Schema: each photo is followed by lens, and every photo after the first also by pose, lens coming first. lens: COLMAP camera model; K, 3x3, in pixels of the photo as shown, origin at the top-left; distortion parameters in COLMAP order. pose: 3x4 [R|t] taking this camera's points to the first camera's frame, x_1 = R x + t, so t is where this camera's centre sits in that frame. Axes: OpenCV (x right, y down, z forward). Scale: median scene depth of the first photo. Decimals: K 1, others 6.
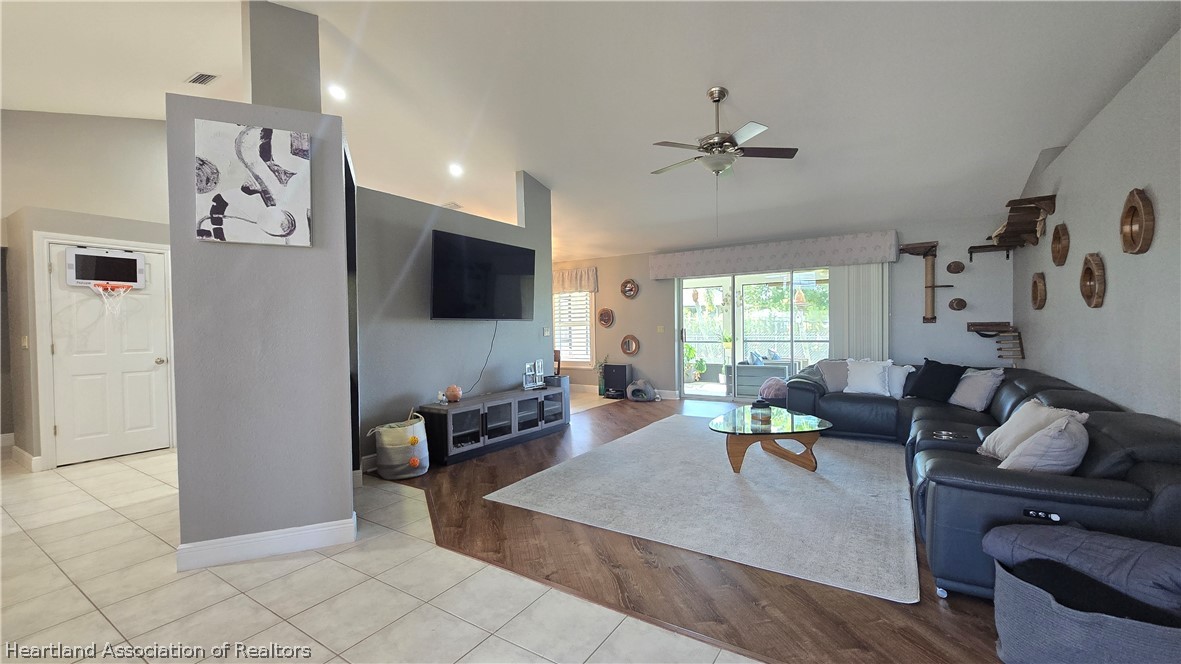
lens RADIAL K [[480.9, 0, 590.4], [0, 480.9, 337.2], [0, 0, 1]] dist [-0.005445, 0.000306]
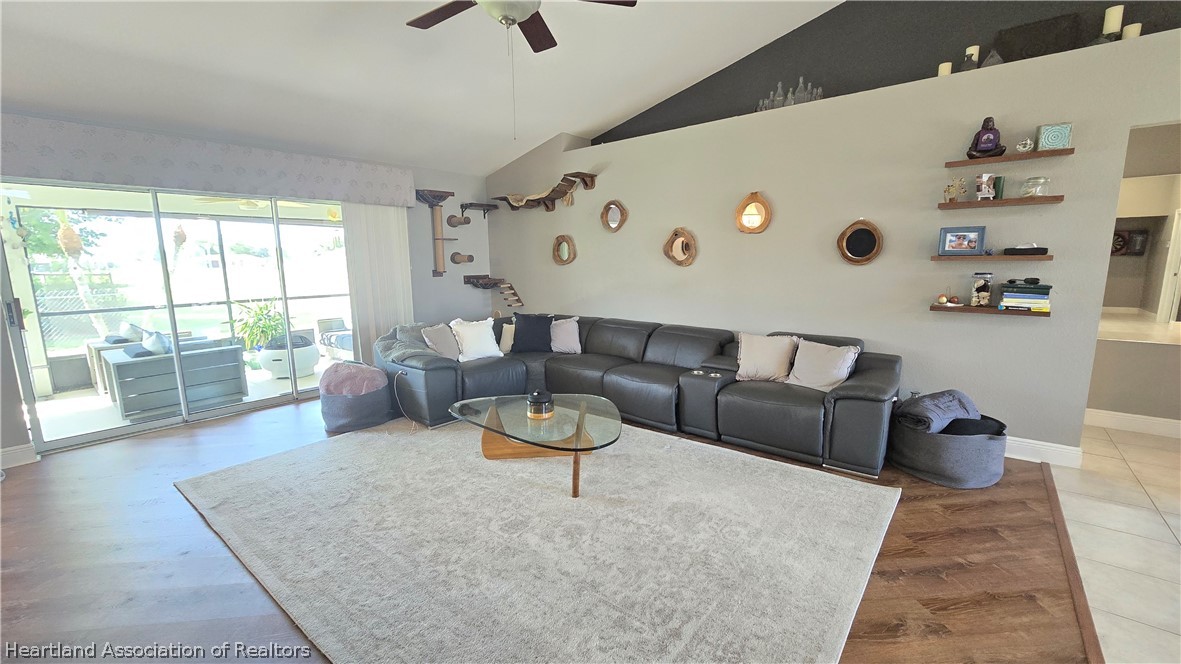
lens RADIAL K [[480.9, 0, 590.4], [0, 480.9, 337.2], [0, 0, 1]] dist [-0.005445, 0.000306]
pose [[0.112456, -0.141805, 0.983486, -0.311166], [0.036558, 0.989685, 0.138519, -0.042418], [-0.992984, 0.020377, 0.116480, 0.772341]]
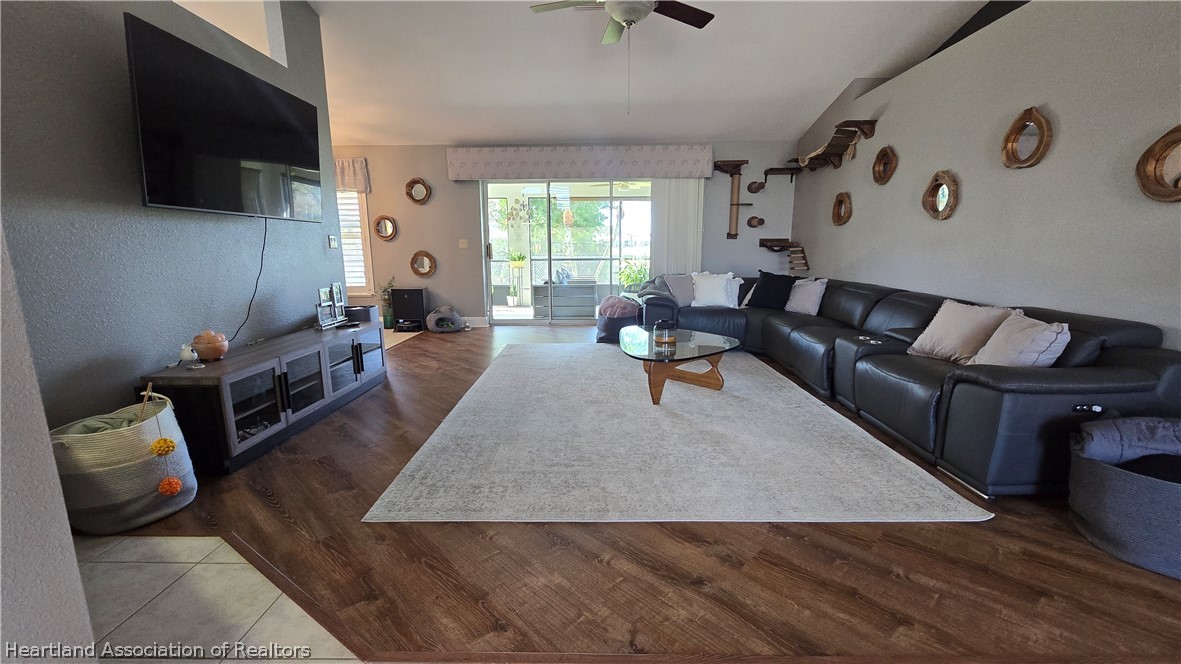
lens RADIAL K [[480.9, 0, 590.4], [0, 480.9, 337.2], [0, 0, 1]] dist [-0.005445, 0.000306]
pose [[0.845625, -0.088421, 0.526402, -0.208965], [0.004748, 0.987391, 0.158227, 0.021605], [-0.533756, -0.131302, 0.835383, 0.308214]]
